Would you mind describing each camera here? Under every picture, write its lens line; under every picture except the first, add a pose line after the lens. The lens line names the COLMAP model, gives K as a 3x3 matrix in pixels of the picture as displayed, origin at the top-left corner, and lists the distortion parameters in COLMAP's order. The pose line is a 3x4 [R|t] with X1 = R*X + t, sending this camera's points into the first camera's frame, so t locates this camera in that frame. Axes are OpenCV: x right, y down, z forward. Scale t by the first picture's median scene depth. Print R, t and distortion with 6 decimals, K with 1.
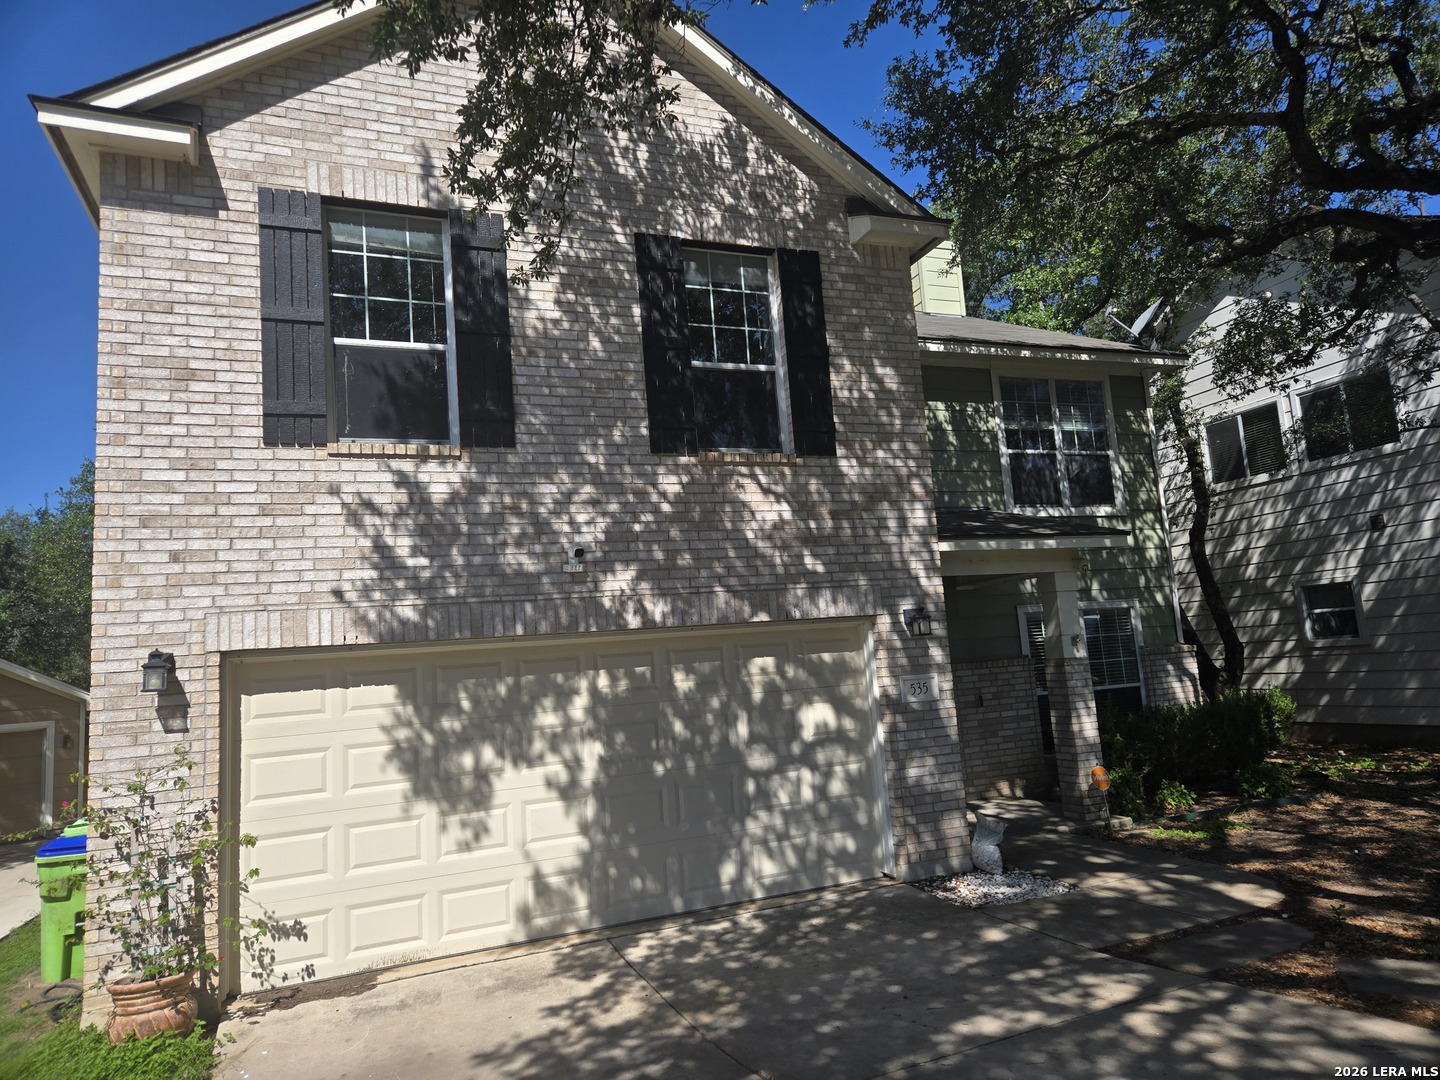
lens RADIAL K [[968.5, 0, 732.9], [0, 968.5, 530.7], [0, 0, 1]] dist [0.050095, -0.026966]
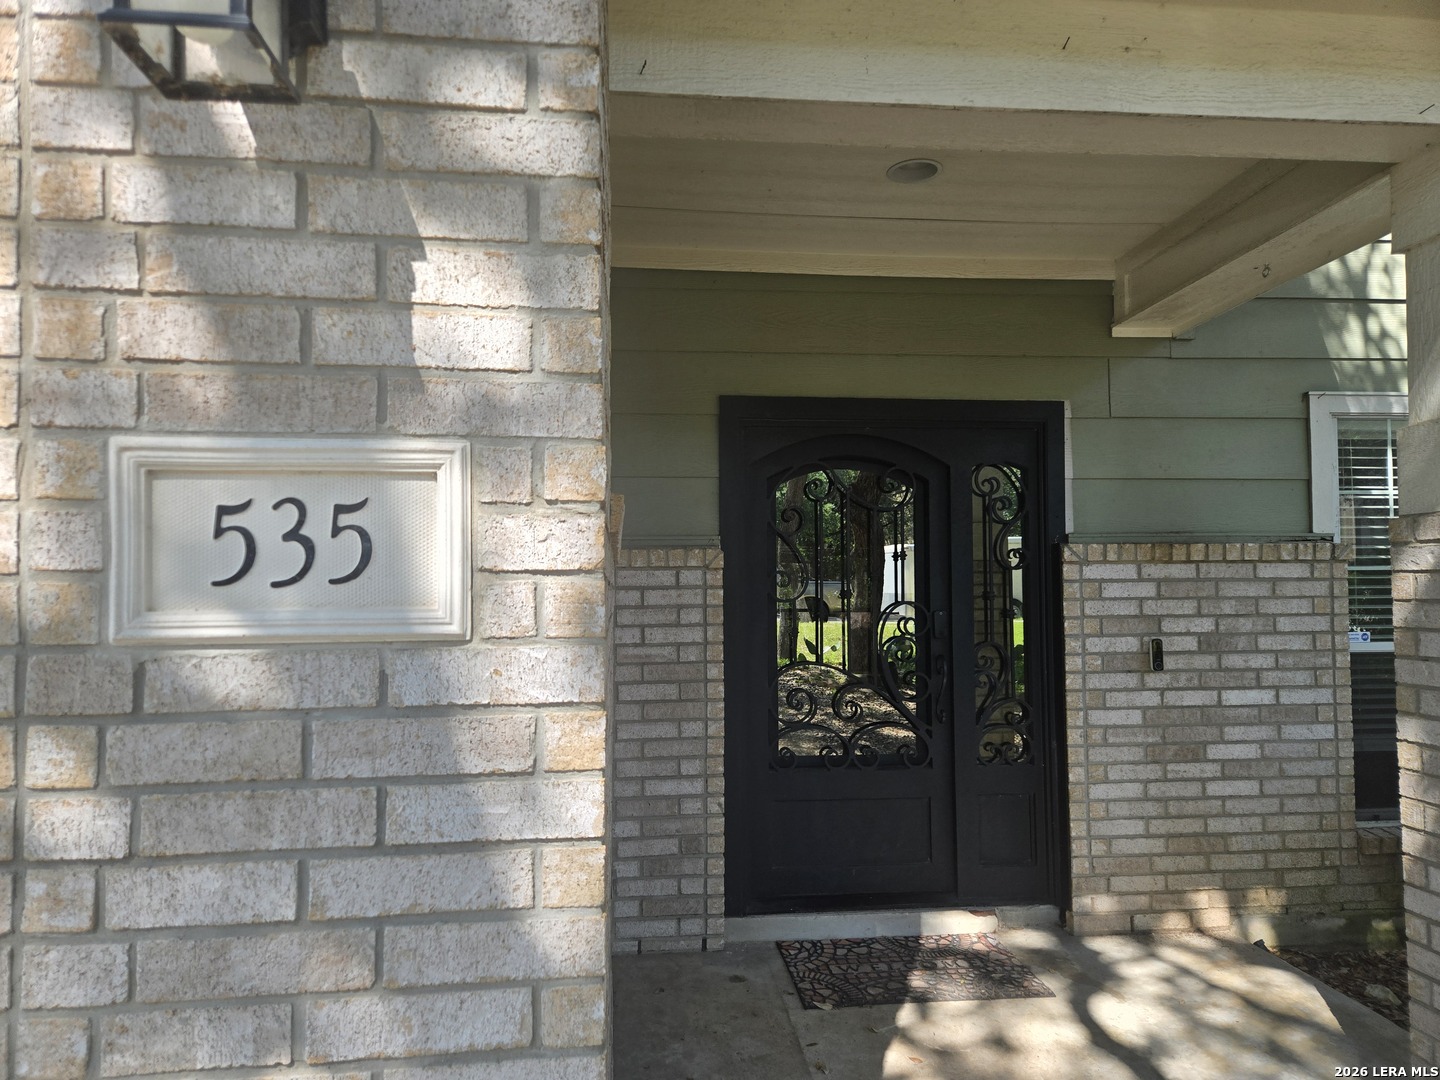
lens RADIAL K [[968.5, 0, 712.1], [0, 968.5, 571.2], [0, 0, 1]] dist [0.050095, -0.026966]
pose [[0.957475, 0.052366, -0.283723, 0.249624], [-0.018703, 0.992587, 0.120086, 0.131298], [0.287908, -0.109673, 0.951357, 0.784672]]
